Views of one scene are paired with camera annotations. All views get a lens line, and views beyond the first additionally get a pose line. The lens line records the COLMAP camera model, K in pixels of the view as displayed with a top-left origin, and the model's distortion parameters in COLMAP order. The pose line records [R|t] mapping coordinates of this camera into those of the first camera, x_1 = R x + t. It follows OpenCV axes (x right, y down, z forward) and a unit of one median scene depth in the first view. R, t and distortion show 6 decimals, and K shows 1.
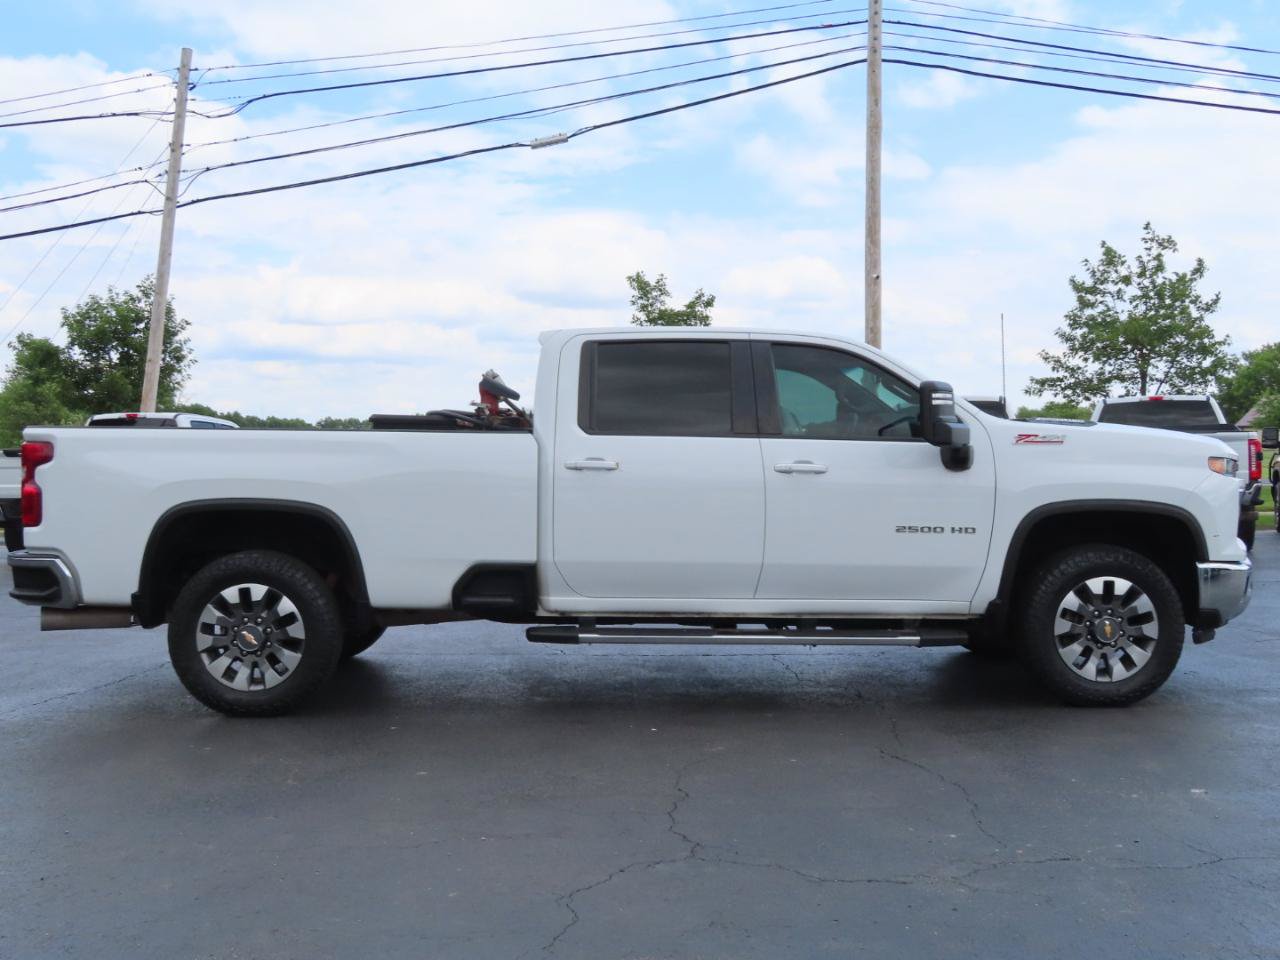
lens RADIAL K [[1277.7, 0, 625.3], [0, 1277.7, 475.4], [0, 0, 1]] dist [-0.015274, -0.012892]
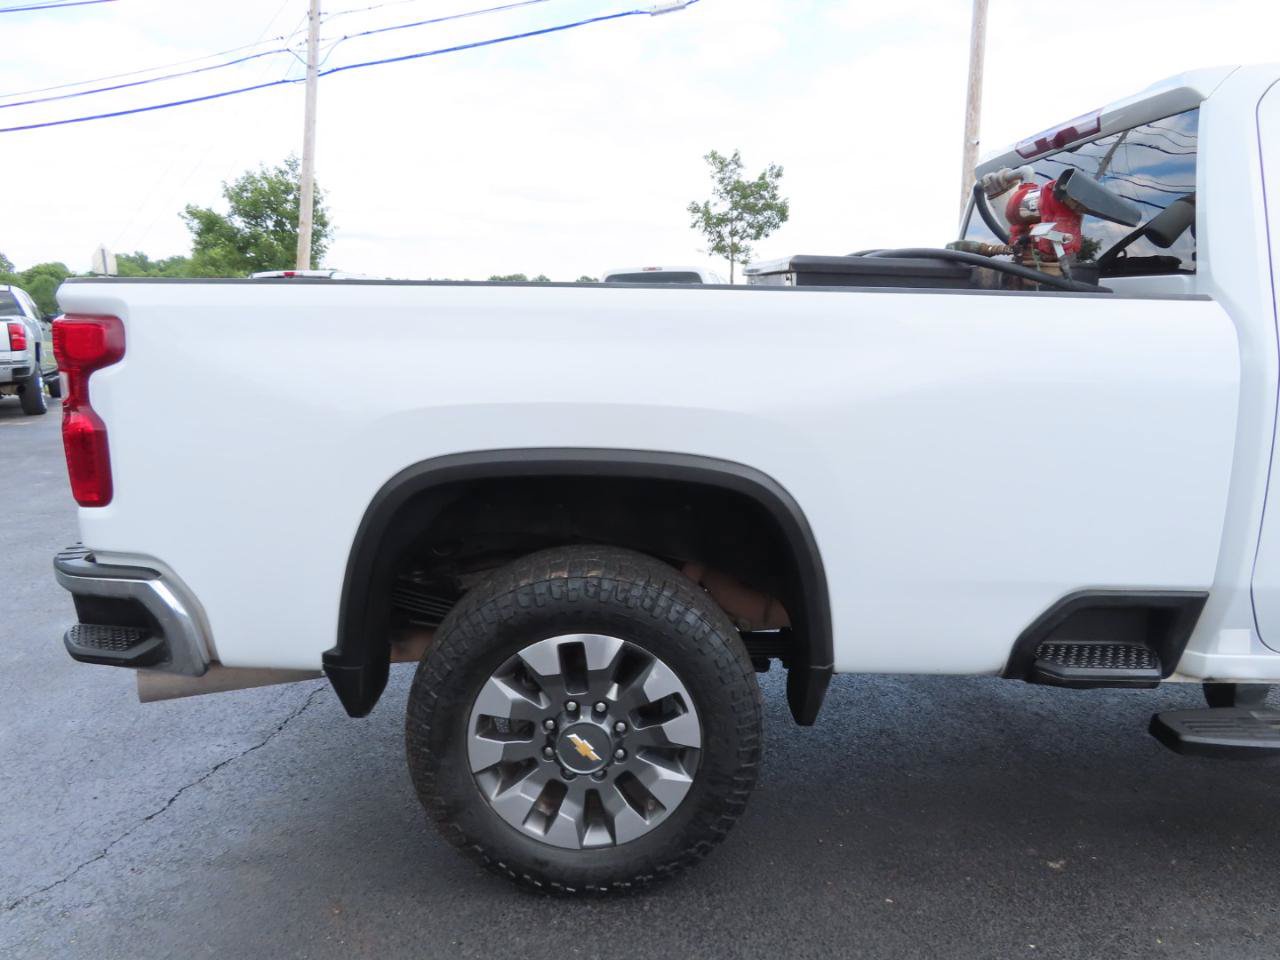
lens RADIAL K [[913.8, 0, 640.0], [0, 913.8, 480.0], [0, 0, 1]] dist [-0.008243, -0.005518]
pose [[0.999967, 0.003081, -0.007491, -0.205717], [-0.001756, 0.985304, 0.170799, -0.018632], [0.007907, -0.170780, 0.985277, 0.521781]]
